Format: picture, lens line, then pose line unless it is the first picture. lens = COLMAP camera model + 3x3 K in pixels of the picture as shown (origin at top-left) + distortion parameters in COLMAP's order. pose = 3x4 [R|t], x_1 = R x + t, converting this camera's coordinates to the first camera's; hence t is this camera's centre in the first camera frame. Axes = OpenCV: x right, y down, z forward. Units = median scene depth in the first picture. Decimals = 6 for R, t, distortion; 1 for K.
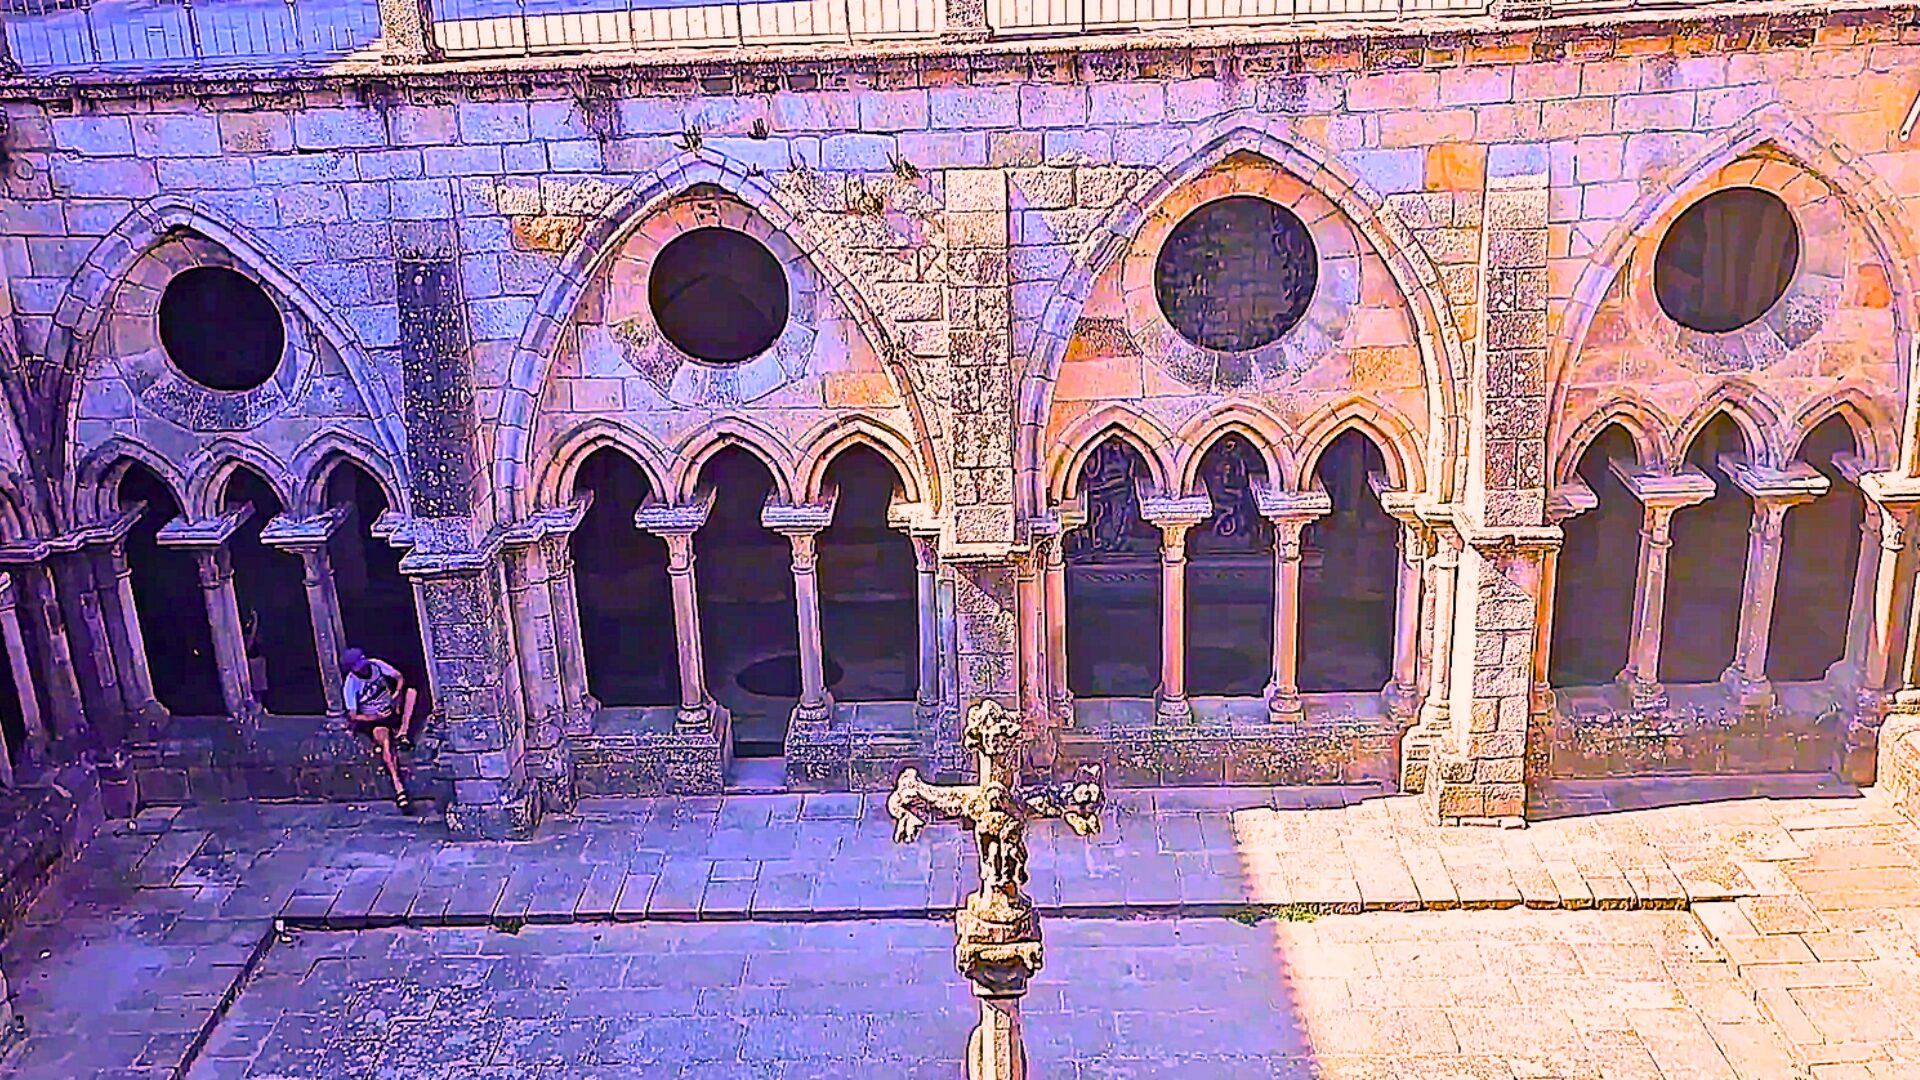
lens RADIAL K [[1938.0, 0, 931.6], [0, 1938.0, 571.5], [0, 0, 1]] dist [0.012668, 0.003970]
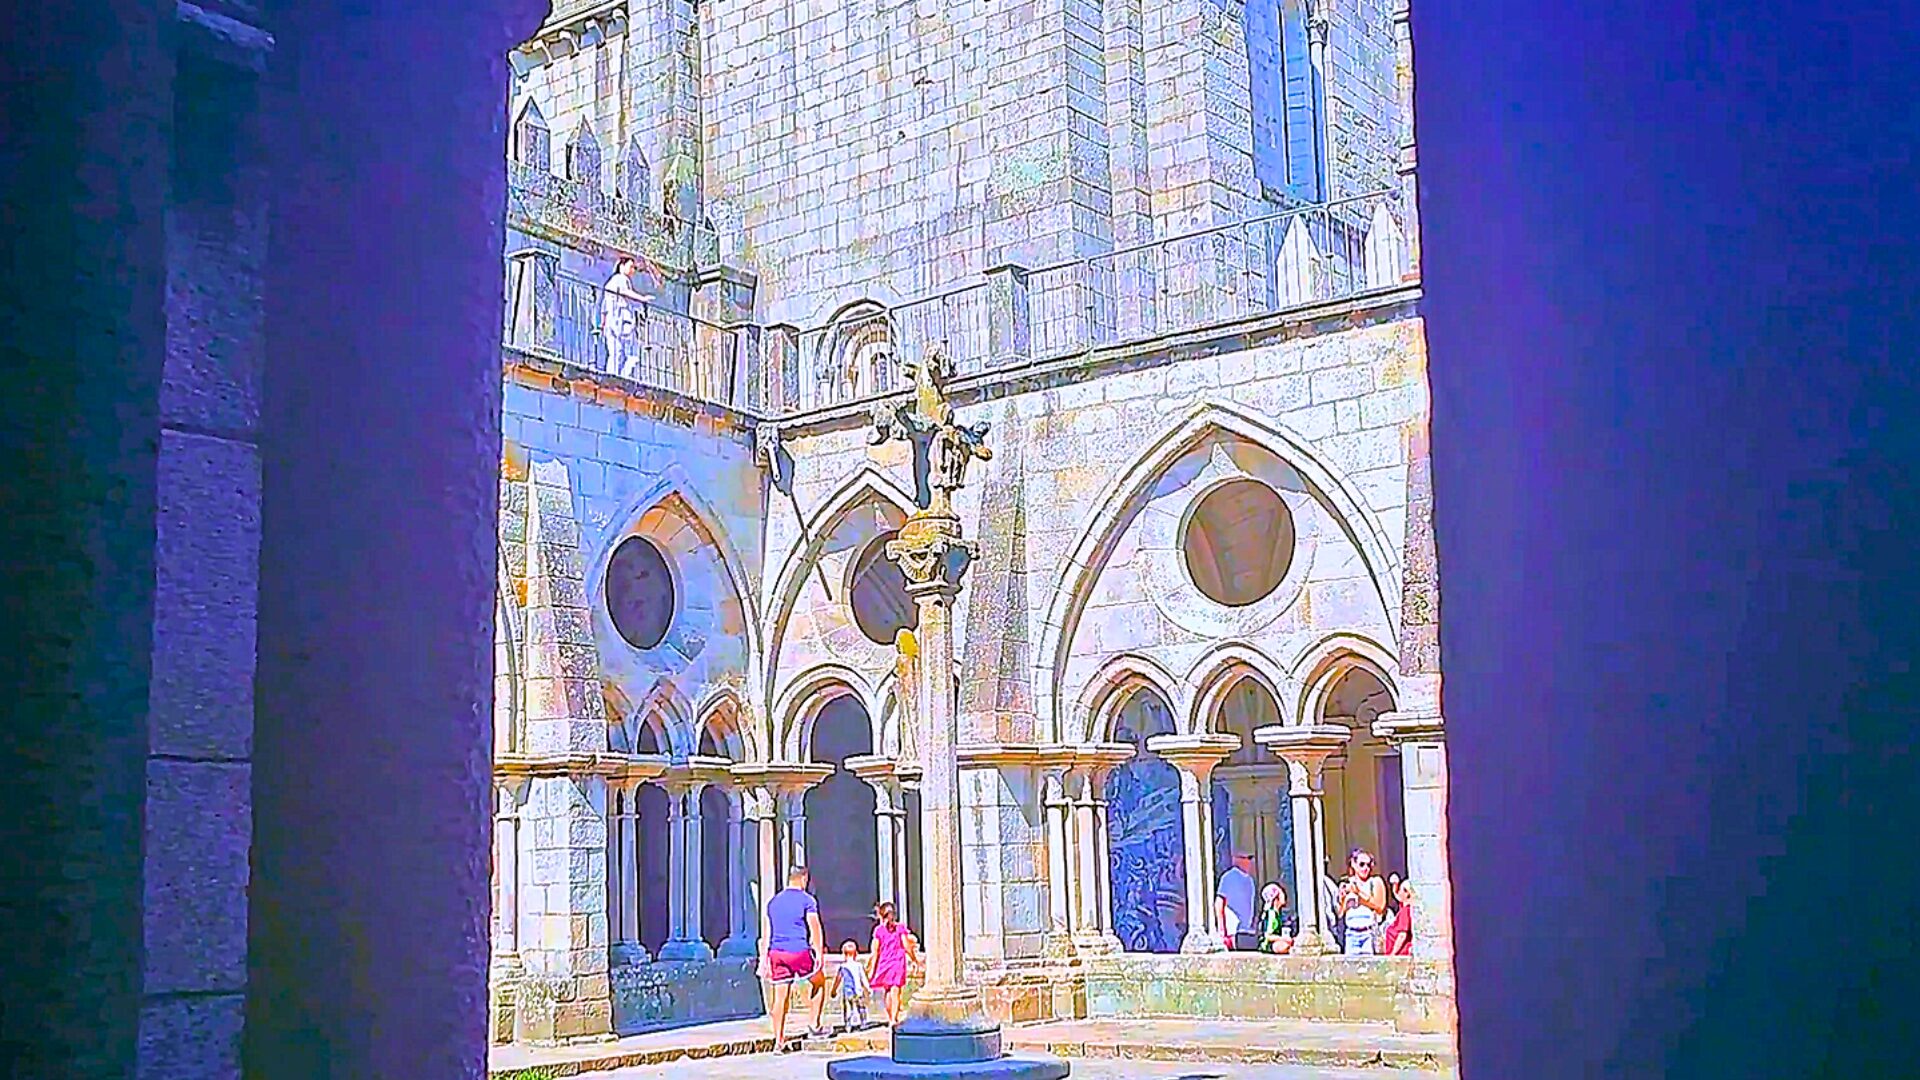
lens RADIAL K [[2006.1, 0, 960.8], [0, 2006.1, 565.3], [0, 0, 1]] dist [0.013882, 0.017263]
pose [[0.566741, 0.148107, 0.810475, -0.577598], [0.291545, 0.884011, -0.365413, 0.389941], [-0.770588, 0.443384, 0.457825, 0.229633]]
